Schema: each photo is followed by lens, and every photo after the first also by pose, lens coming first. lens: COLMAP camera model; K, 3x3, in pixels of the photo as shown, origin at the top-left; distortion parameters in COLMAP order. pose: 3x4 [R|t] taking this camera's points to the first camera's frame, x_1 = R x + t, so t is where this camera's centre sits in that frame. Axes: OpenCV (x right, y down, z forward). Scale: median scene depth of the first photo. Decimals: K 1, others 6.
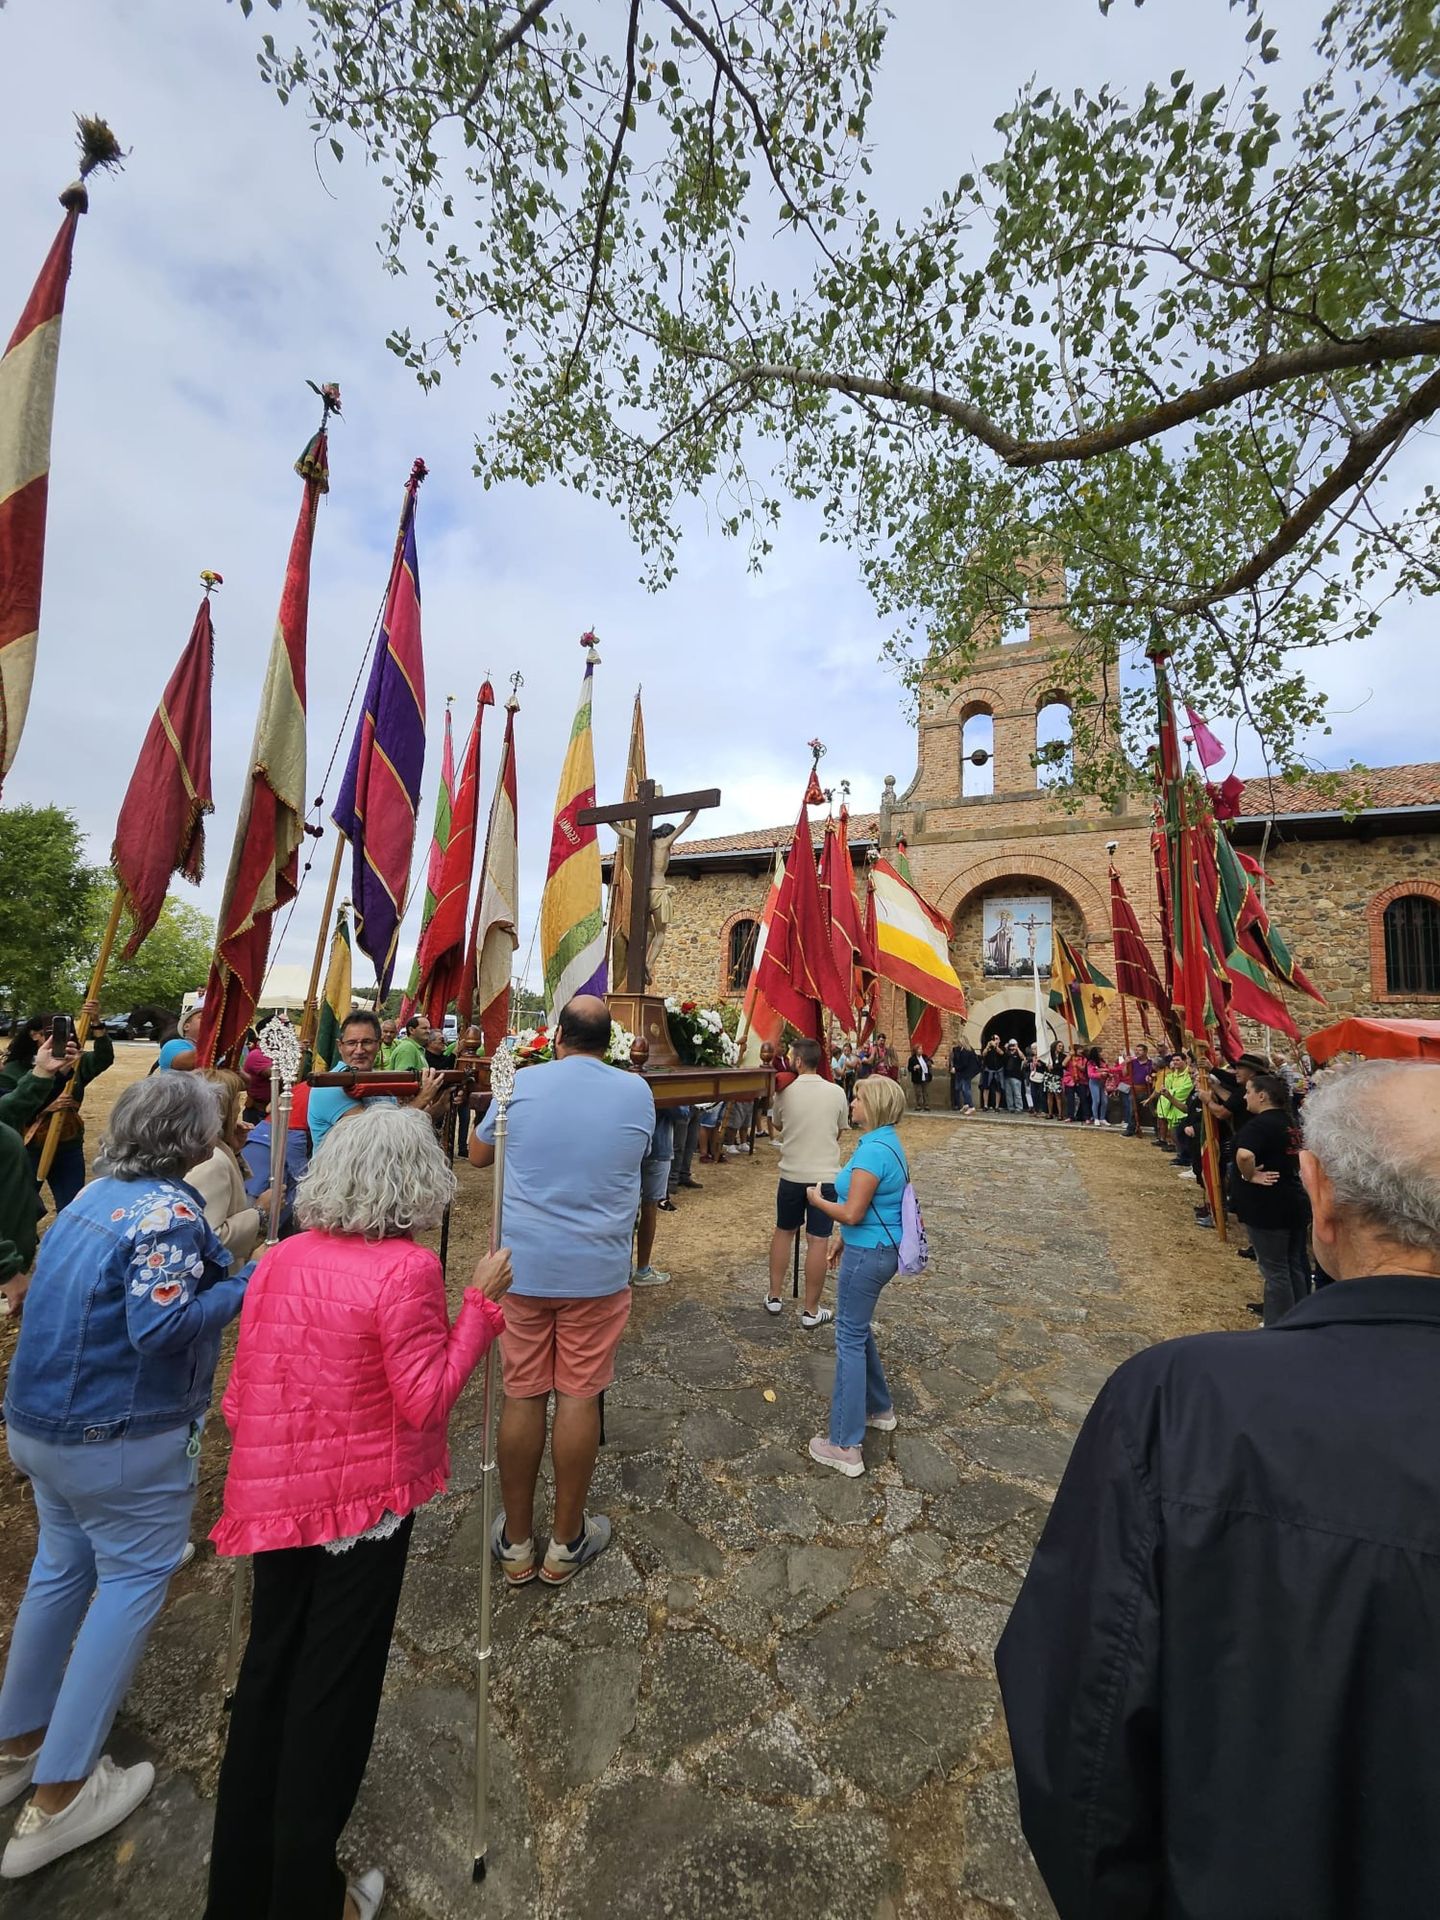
lens RADIAL K [[754.7, 0, 731.3], [0, 754.7, 951.5], [0, 0, 1]] dist [0.000125, 0.002049]
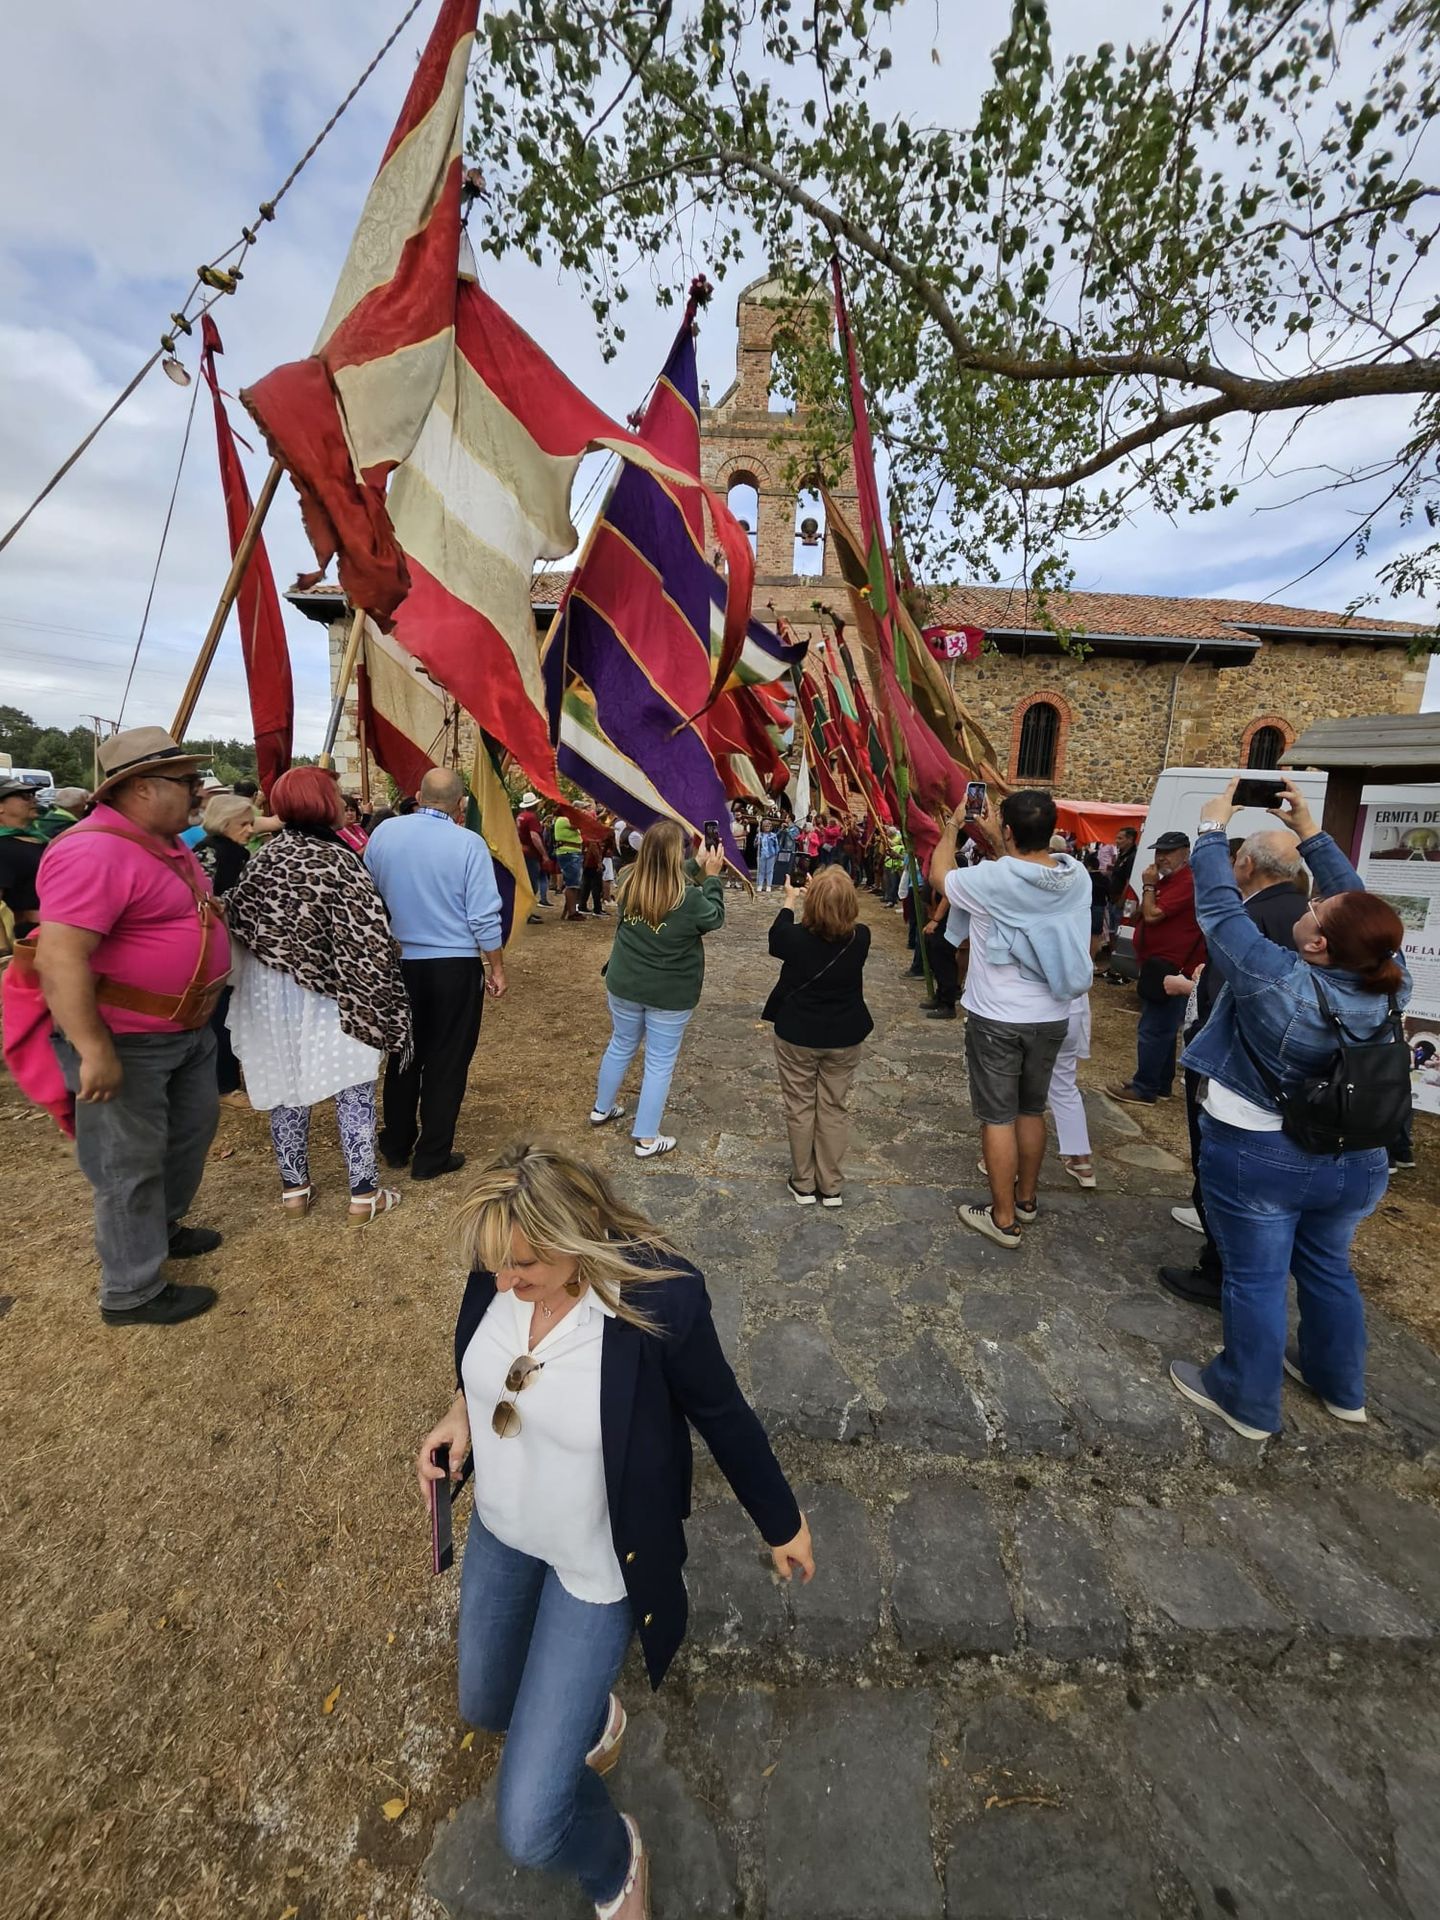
lens RADIAL K [[754.7, 0, 729.2], [0, 754.7, 954.8], [0, 0, 1]] dist [0.000125, 0.002049]
pose [[0.916263, -0.066831, 0.394964, -0.428781], [-0.056880, 0.954288, 0.293426, -0.025510], [-0.396519, -0.291320, 0.870577, -0.186138]]
